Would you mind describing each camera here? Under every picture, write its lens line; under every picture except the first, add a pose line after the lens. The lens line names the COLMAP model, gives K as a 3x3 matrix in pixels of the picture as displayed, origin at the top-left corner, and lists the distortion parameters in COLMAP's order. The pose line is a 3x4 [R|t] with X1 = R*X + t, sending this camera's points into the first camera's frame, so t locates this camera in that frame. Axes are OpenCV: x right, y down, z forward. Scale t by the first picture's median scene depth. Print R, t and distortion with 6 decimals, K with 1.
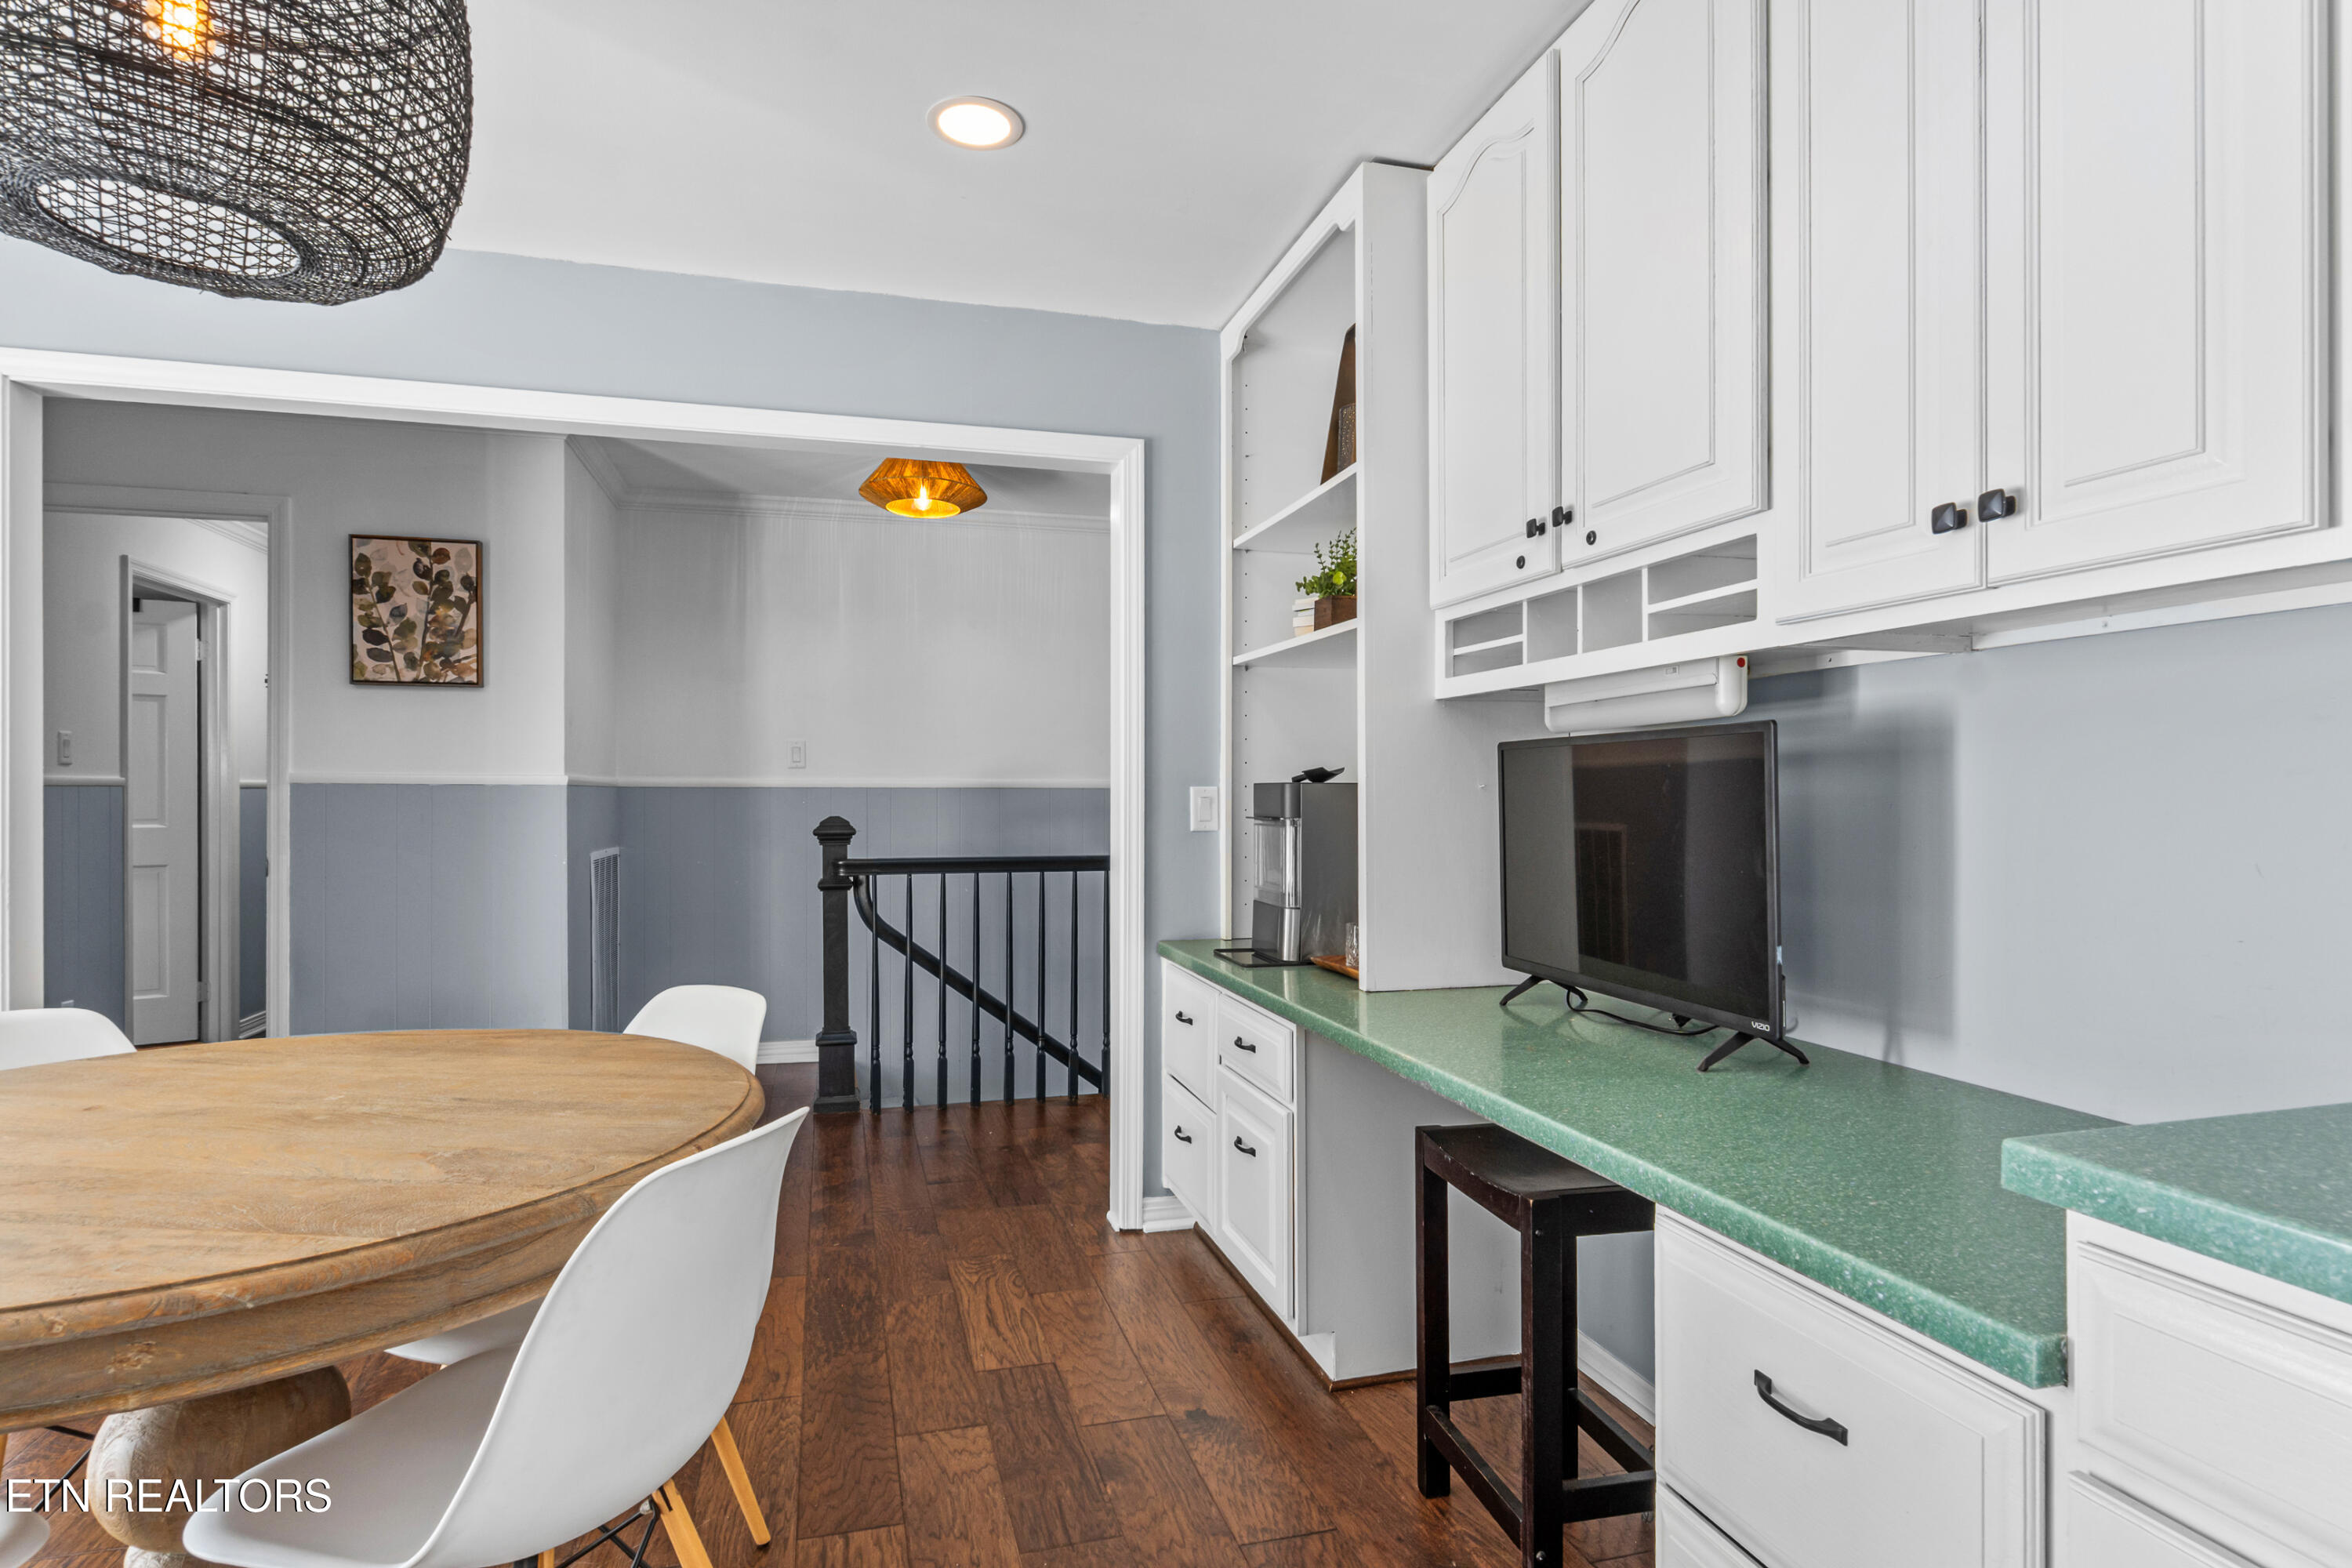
lens RADIAL K [[1218.2, 0, 1176.0], [0, 1218.2, 784.0], [0, 0, 1]] dist [0.000527, 0.000024]
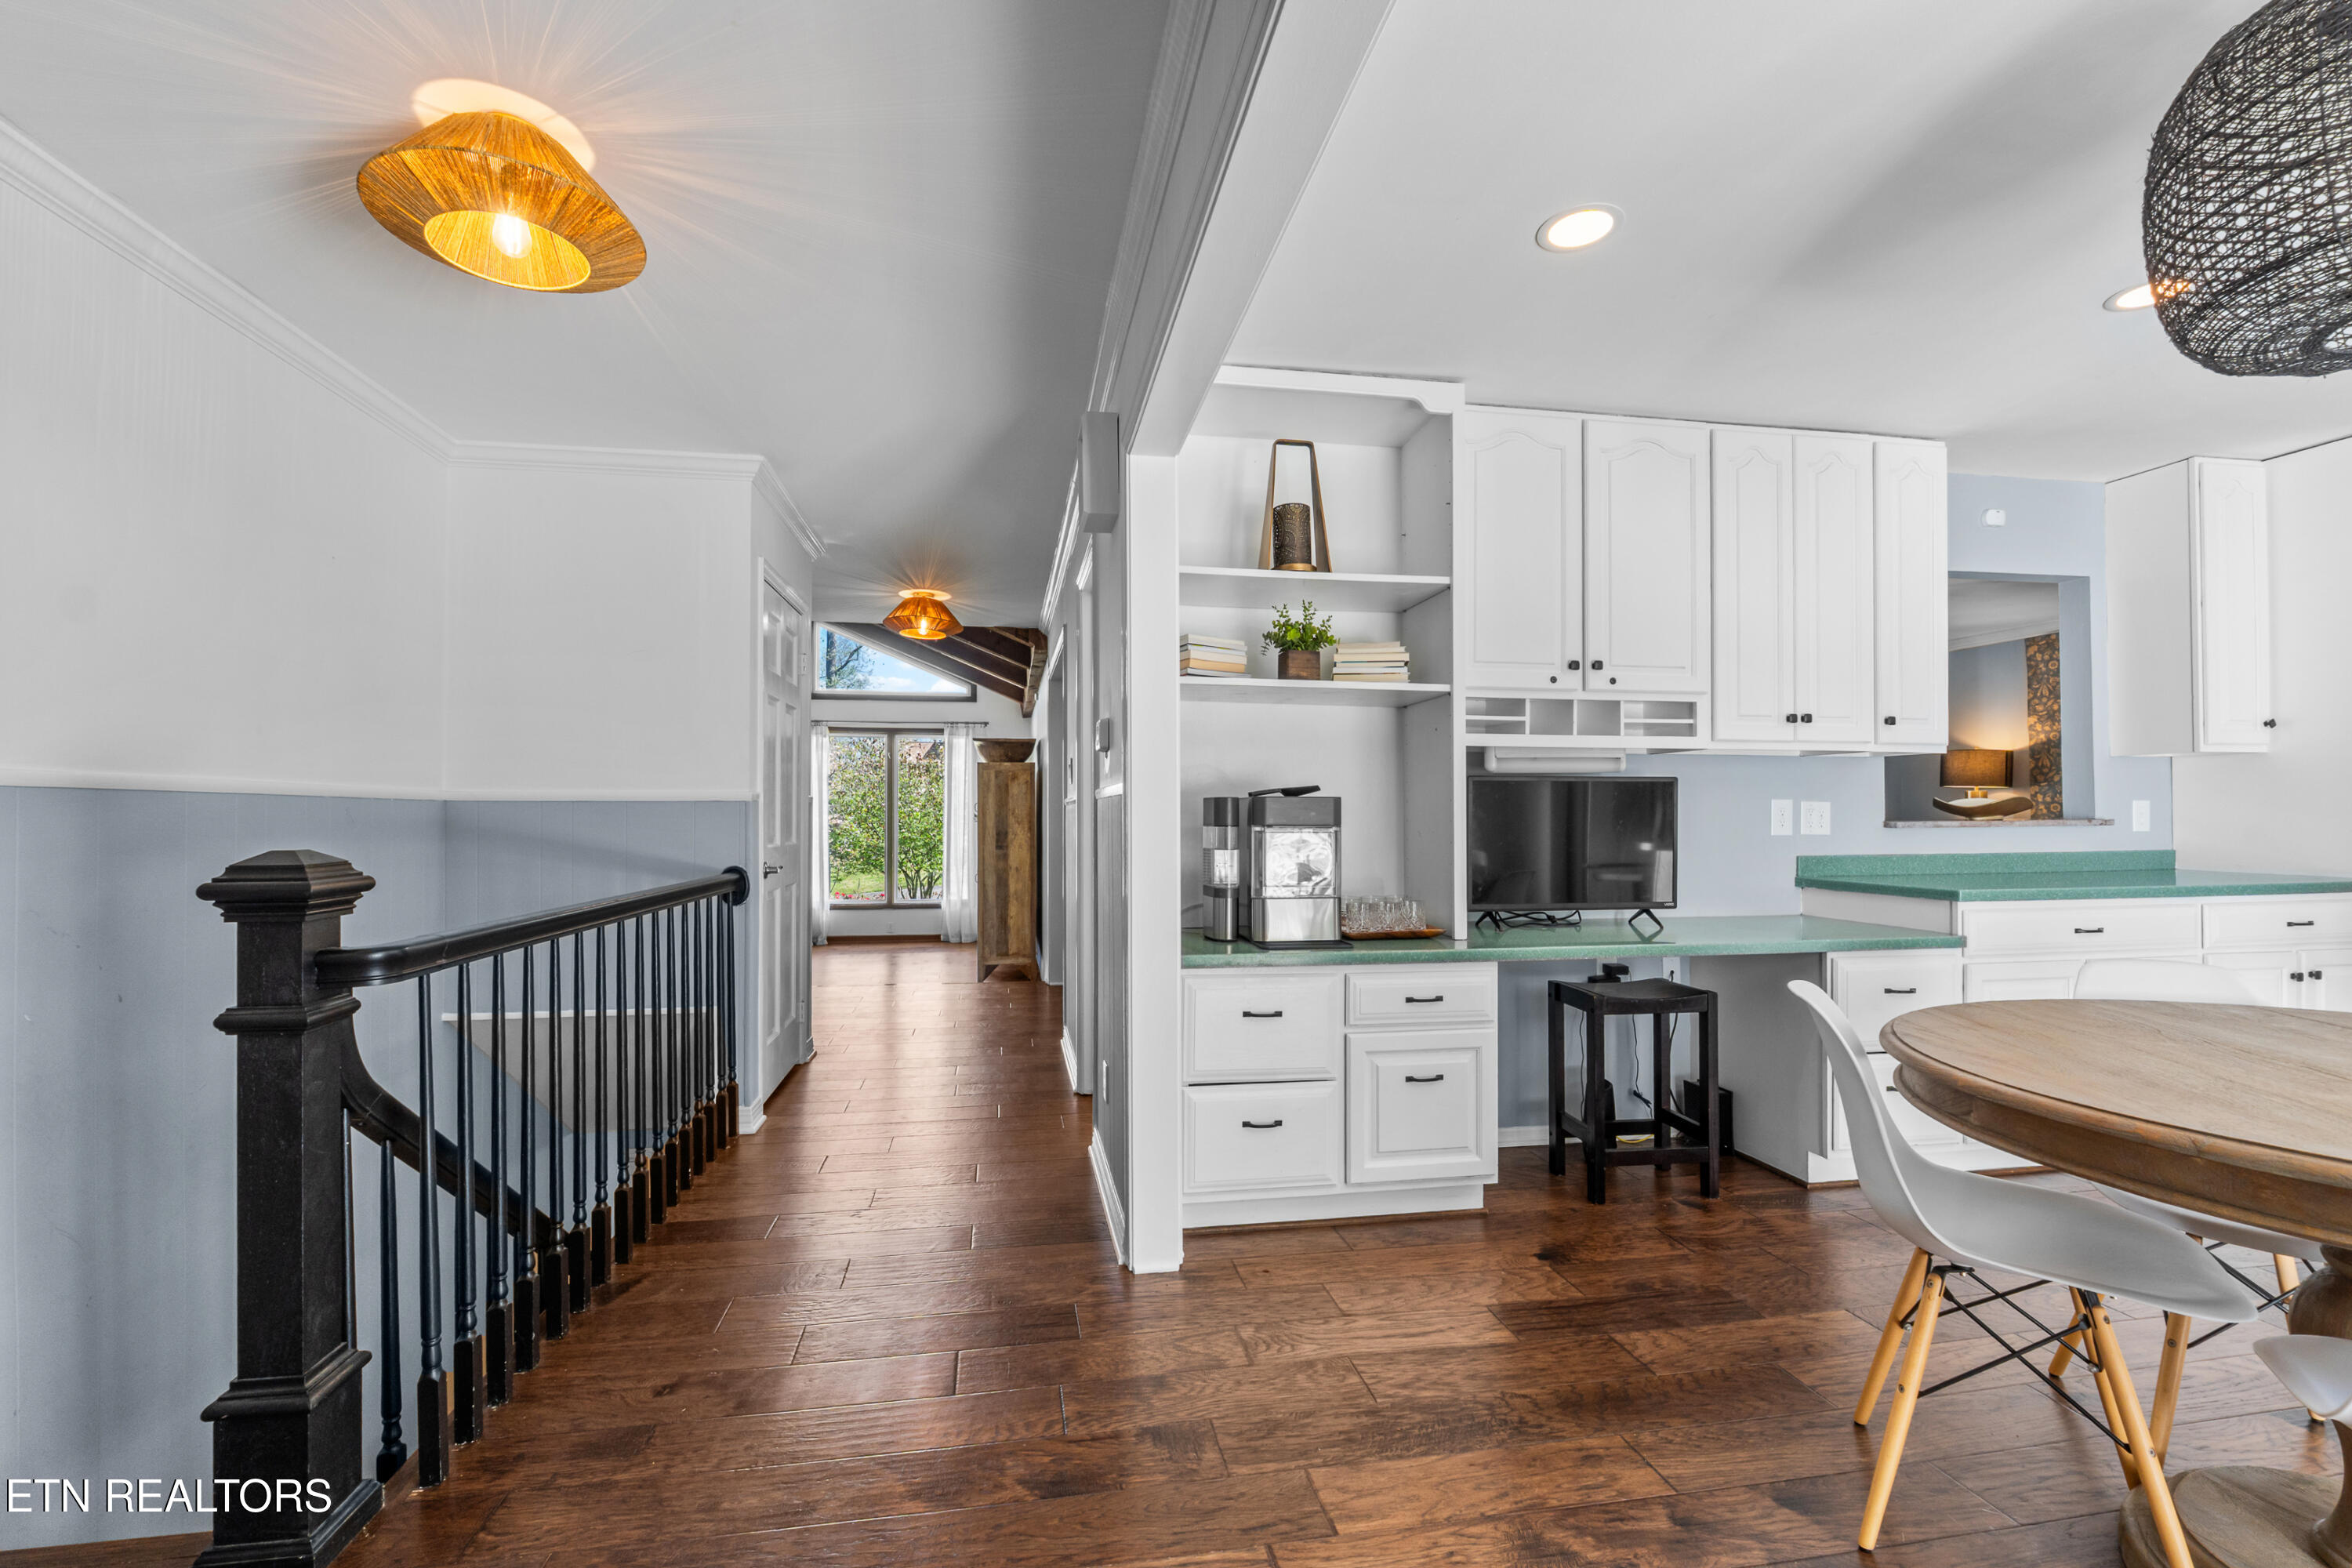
lens RADIAL K [[990.2, 0, 1176.0], [0, 990.2, 784.0], [0, 0, 1]] dist [-0.001213, -0.000246]
pose [[0.100892, 0.031135, 0.994410, -0.561331], [-0.007022, 0.999508, -0.030582, 0.010993], [-0.994873, -0.003898, 0.101061, 0.633515]]
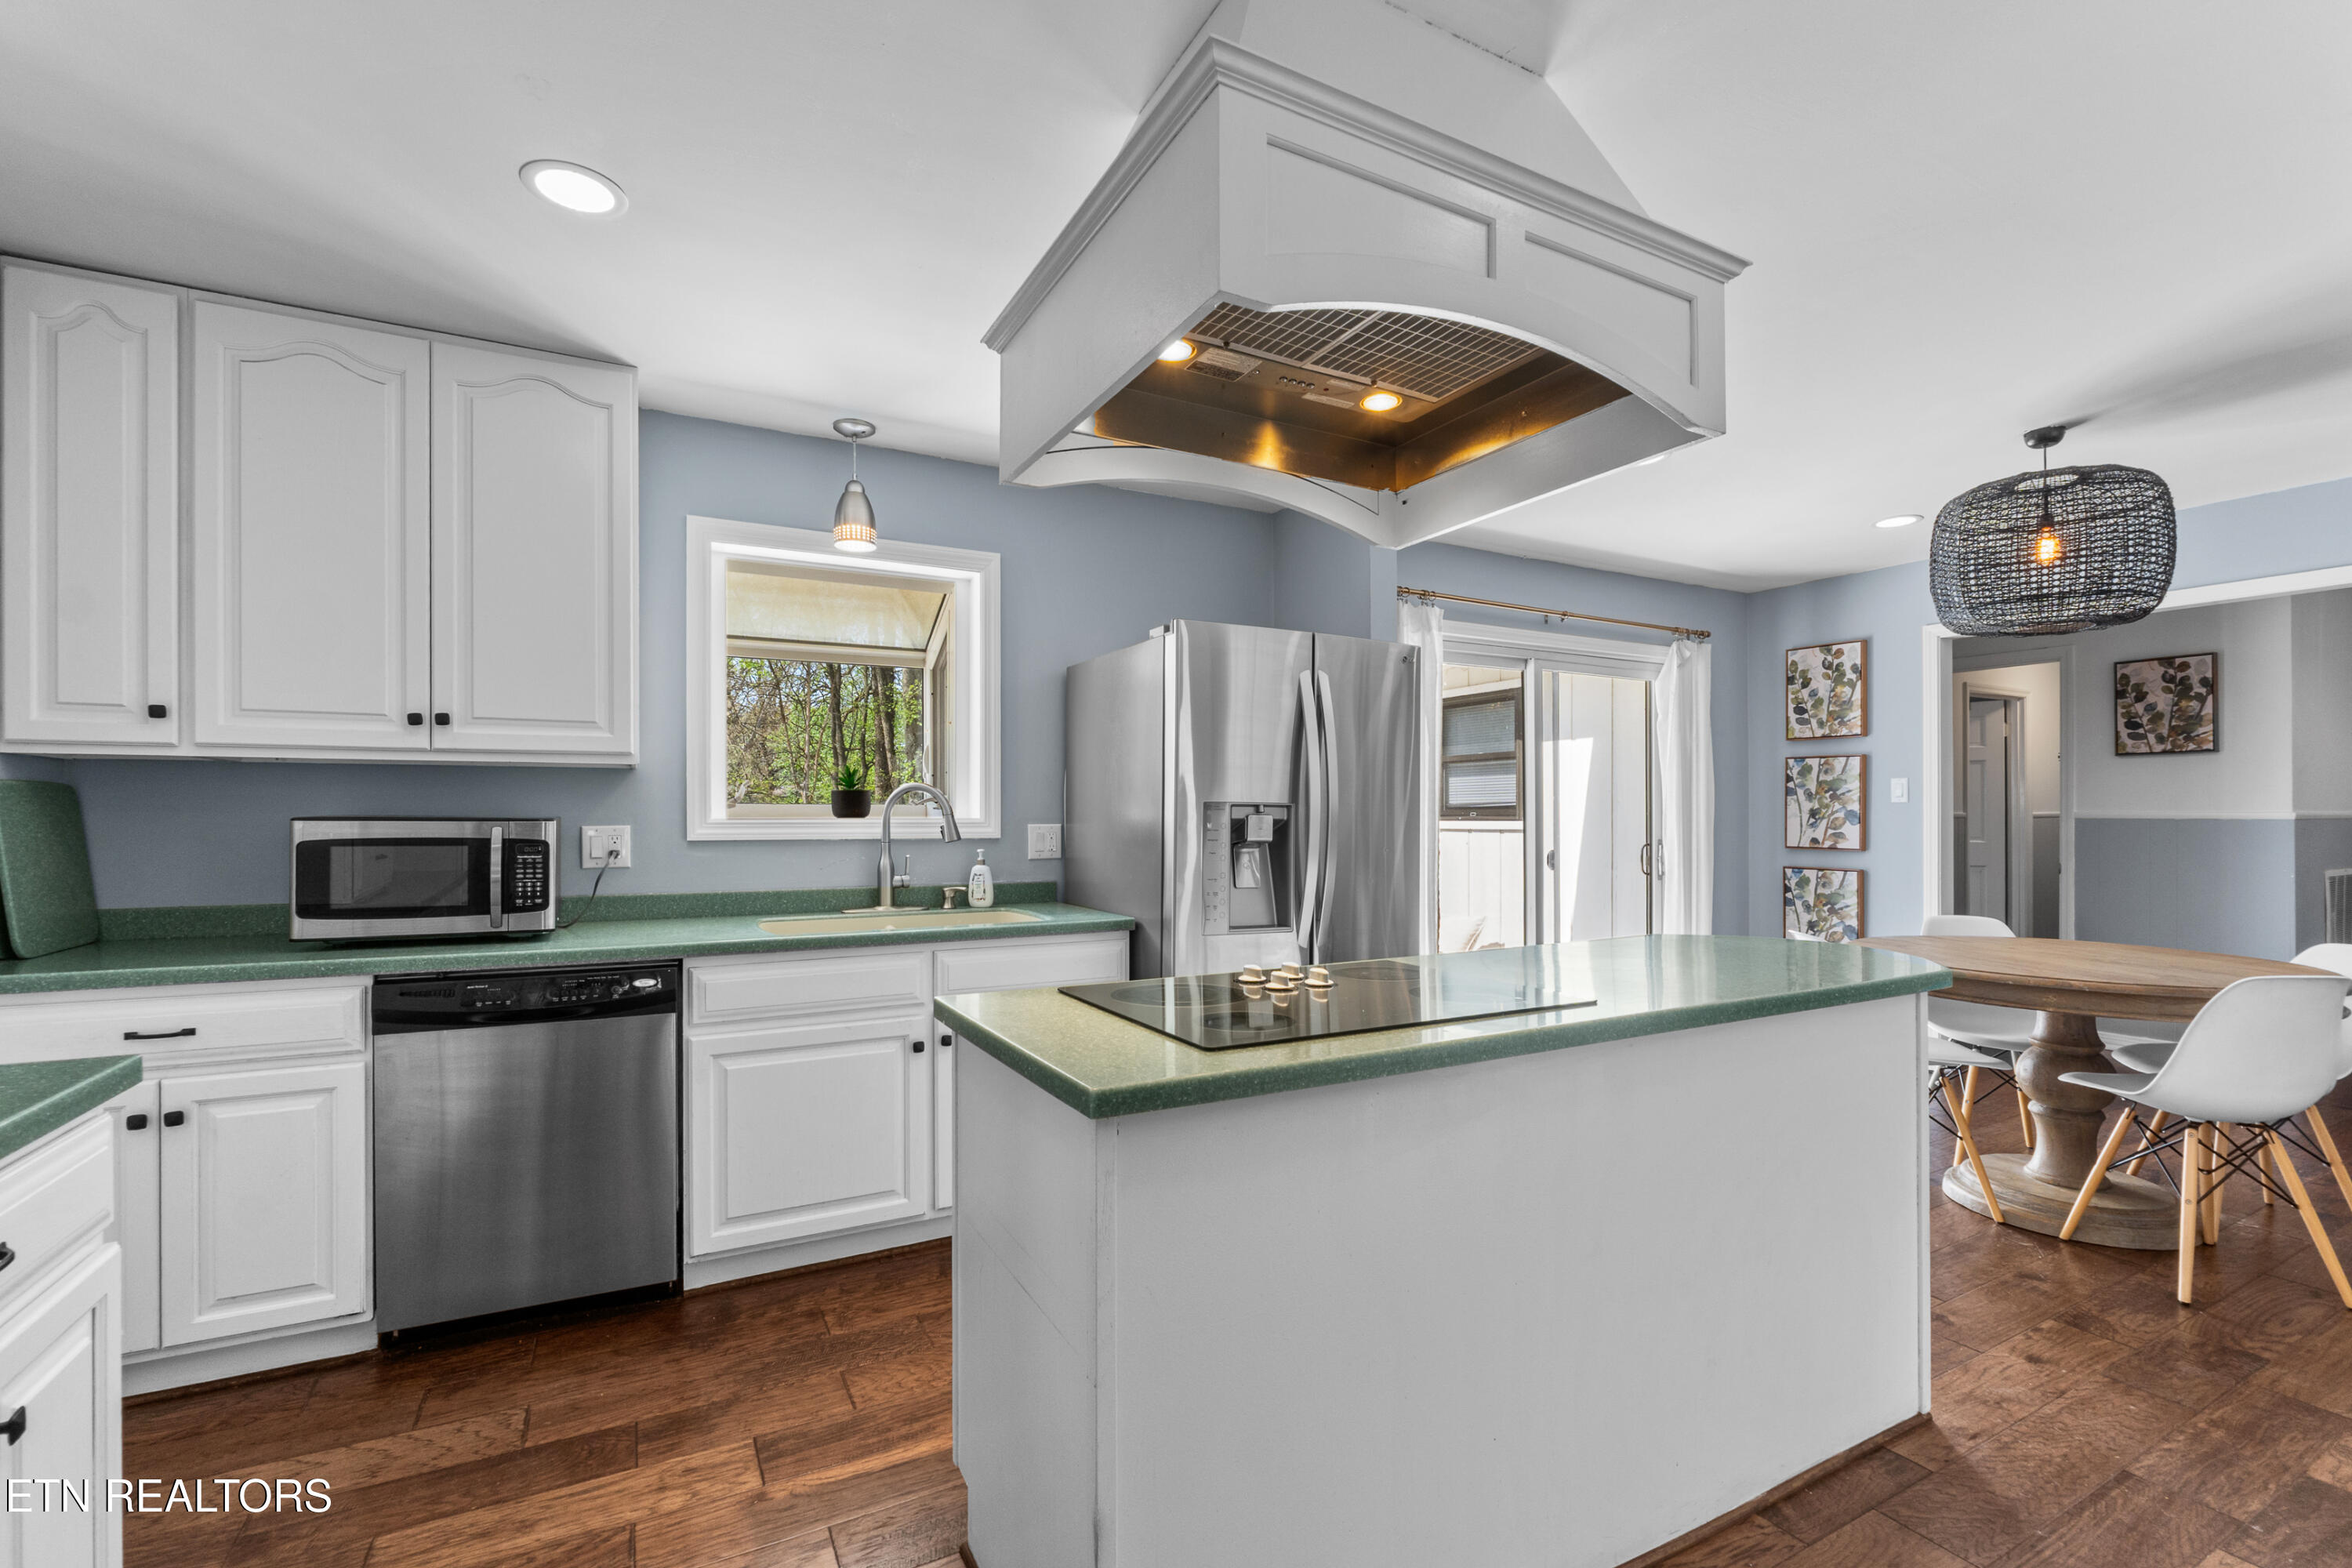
lens RADIAL K [[1015.7, 0, 1178.2], [0, 1015.7, 820.4], [0, 0, 1]] dist [-0.000247, 0.000036]
pose [[0.229671, 0.001561, -0.973267, 0.331198], [0.010306, 0.999939, 0.004036, -0.015890], [0.973214, -0.010957, 0.229641, -0.495941]]
